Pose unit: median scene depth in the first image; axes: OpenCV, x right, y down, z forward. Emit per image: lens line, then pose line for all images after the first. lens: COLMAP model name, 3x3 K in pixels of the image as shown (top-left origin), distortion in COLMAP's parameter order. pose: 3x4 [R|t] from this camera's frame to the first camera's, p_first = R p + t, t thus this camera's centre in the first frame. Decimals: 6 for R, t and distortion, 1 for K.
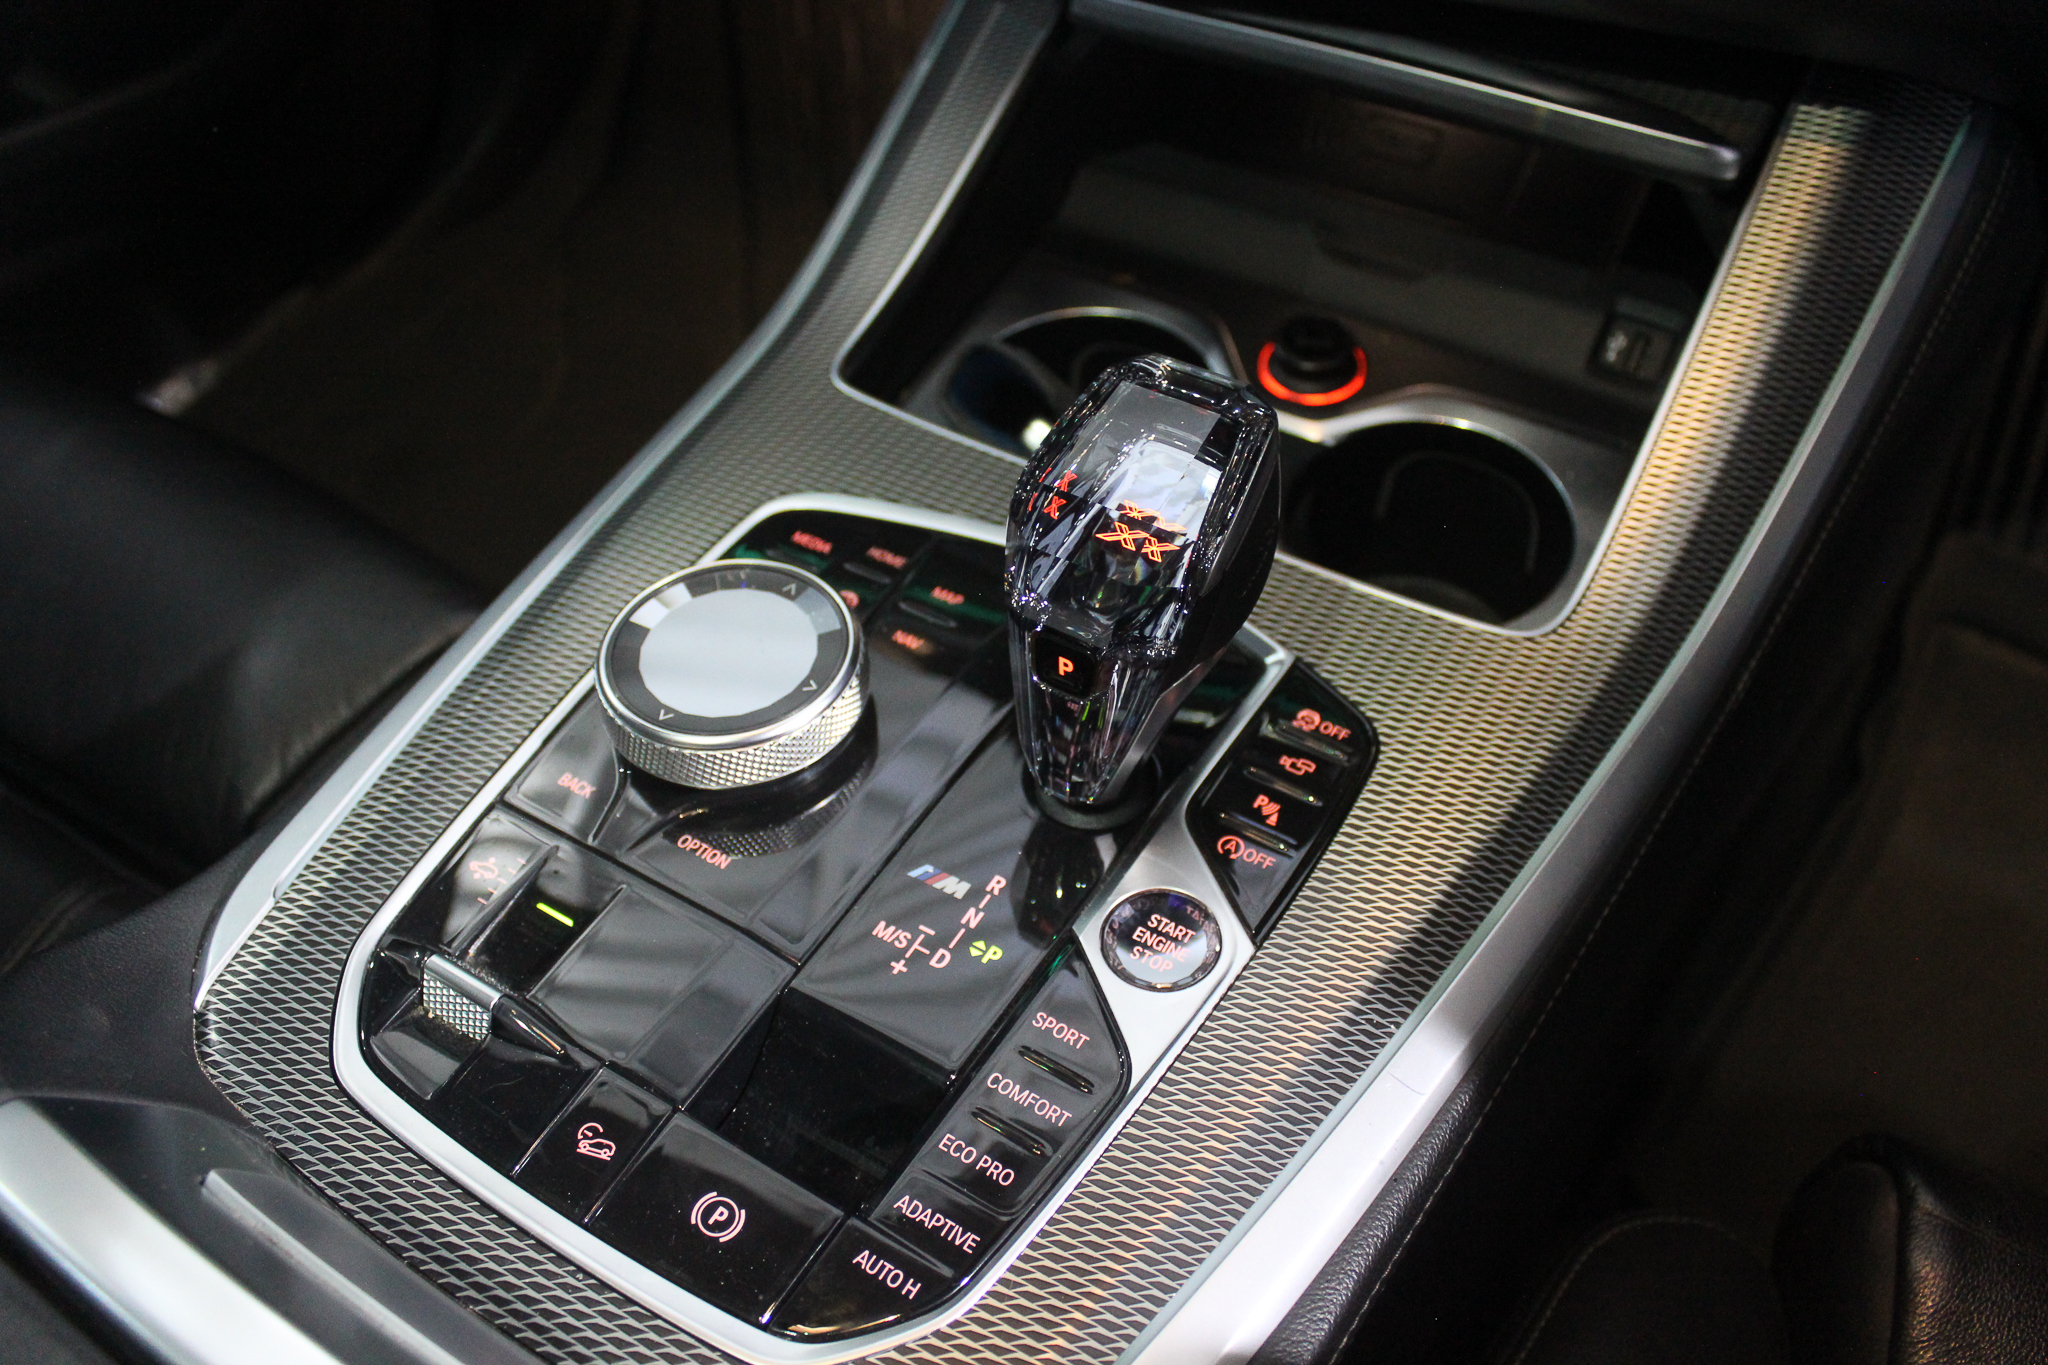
lens RADIAL K [[1711.5, 0, 1024.0], [0, 1711.5, 682.5], [0, 0, 1]] dist [-0.176638, 0.167308]
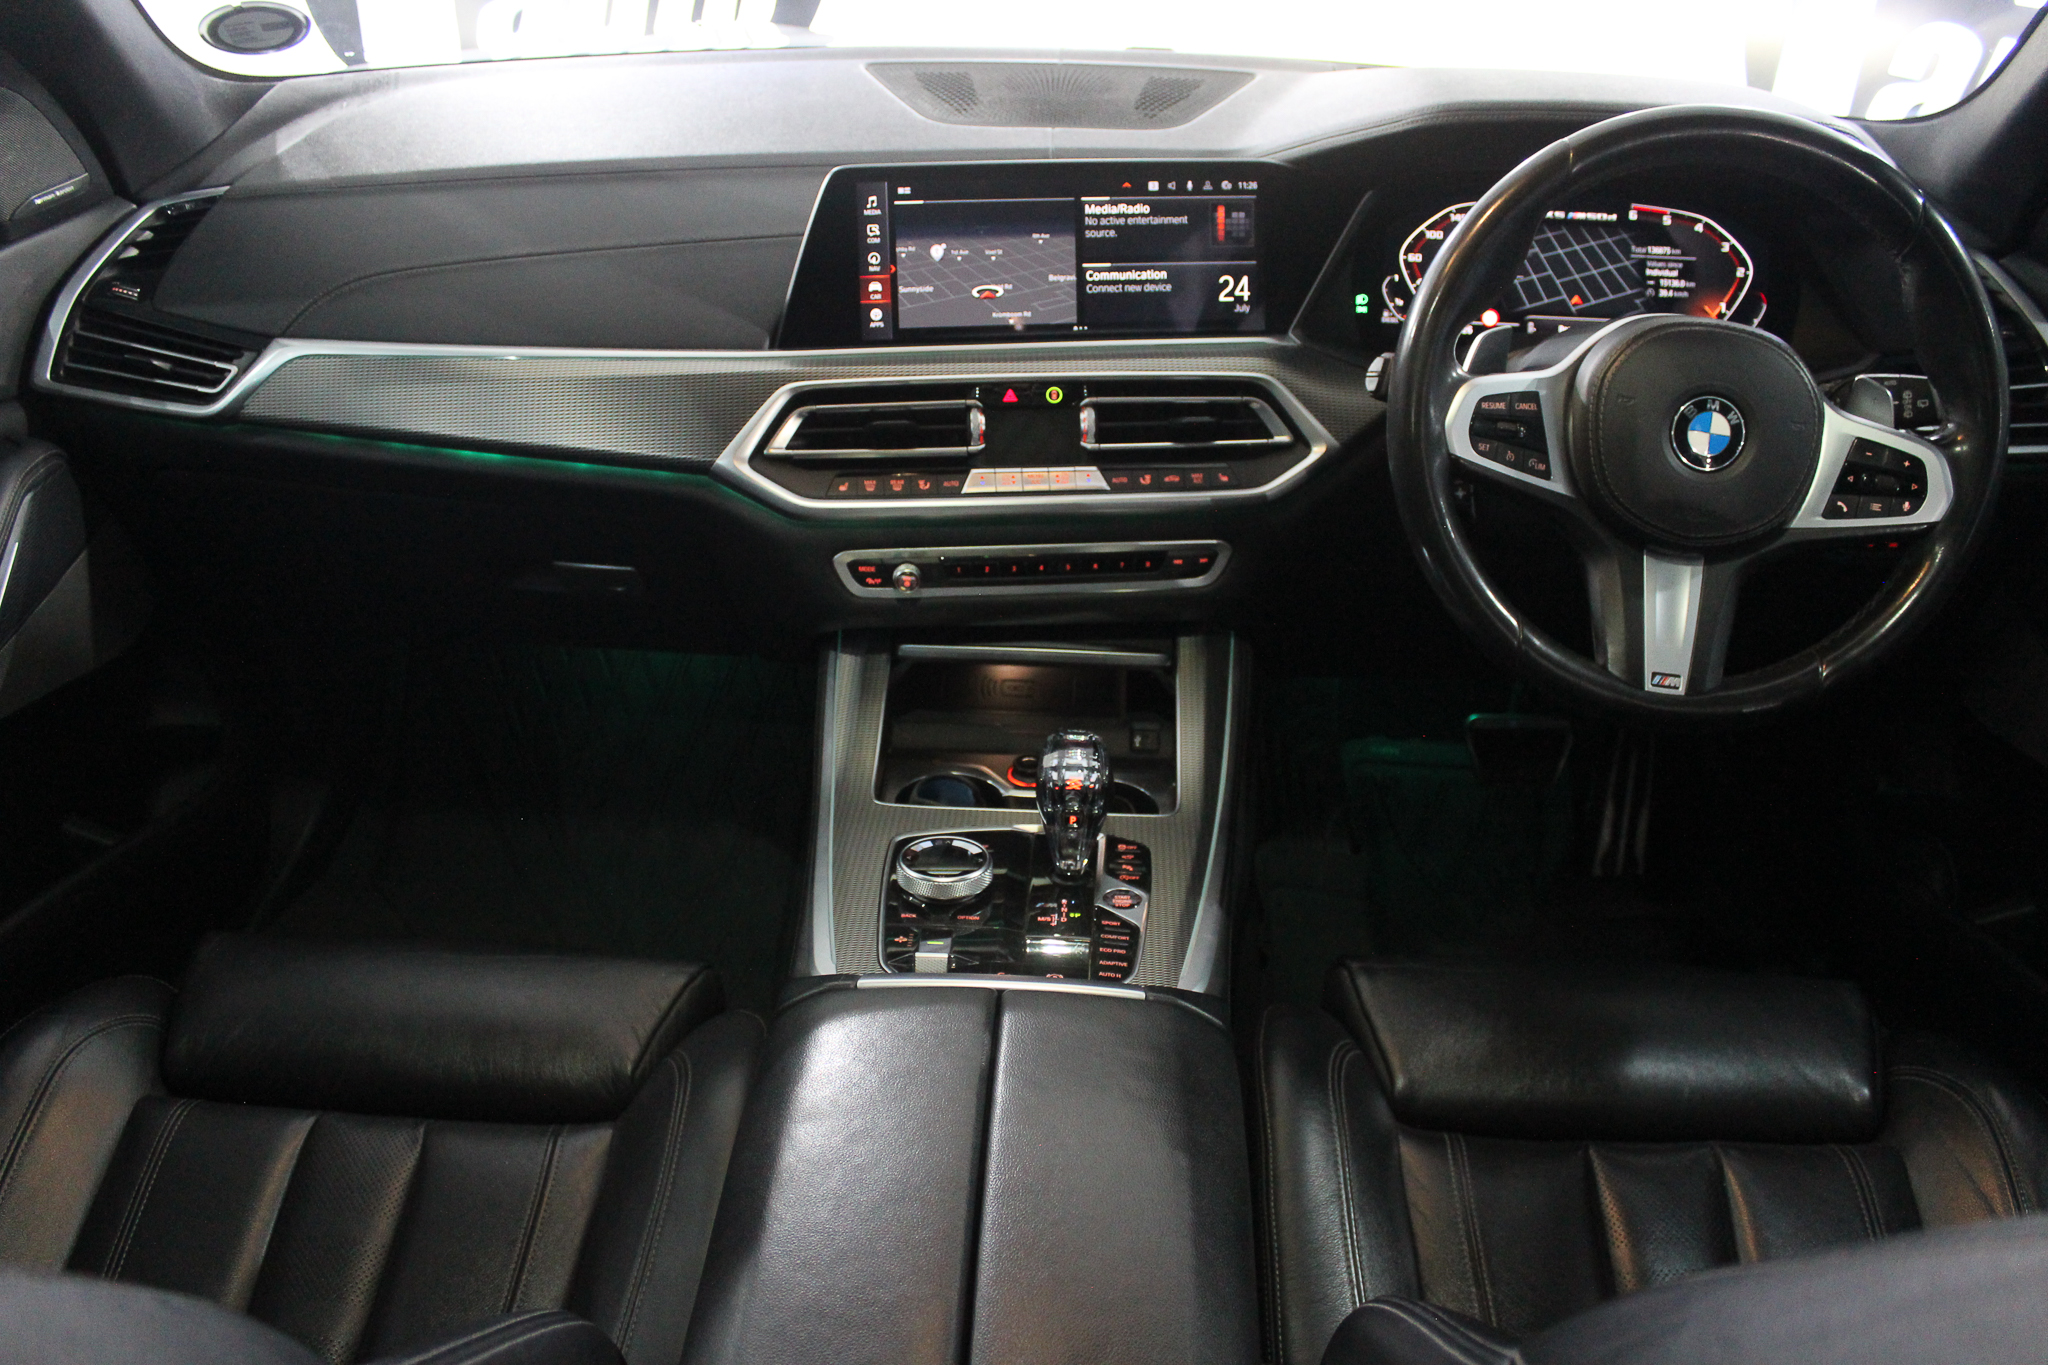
lens RADIAL K [[1711.5, 0, 1024.0], [0, 1711.5, 682.5], [0, 0, 1]] dist [-0.176638, 0.167308]
pose [[0.881701, -0.151404, 0.446856, -1.229034], [0.314152, 0.895025, -0.316606, 0.633466], [-0.352012, 0.419532, 0.836708, -1.491595]]
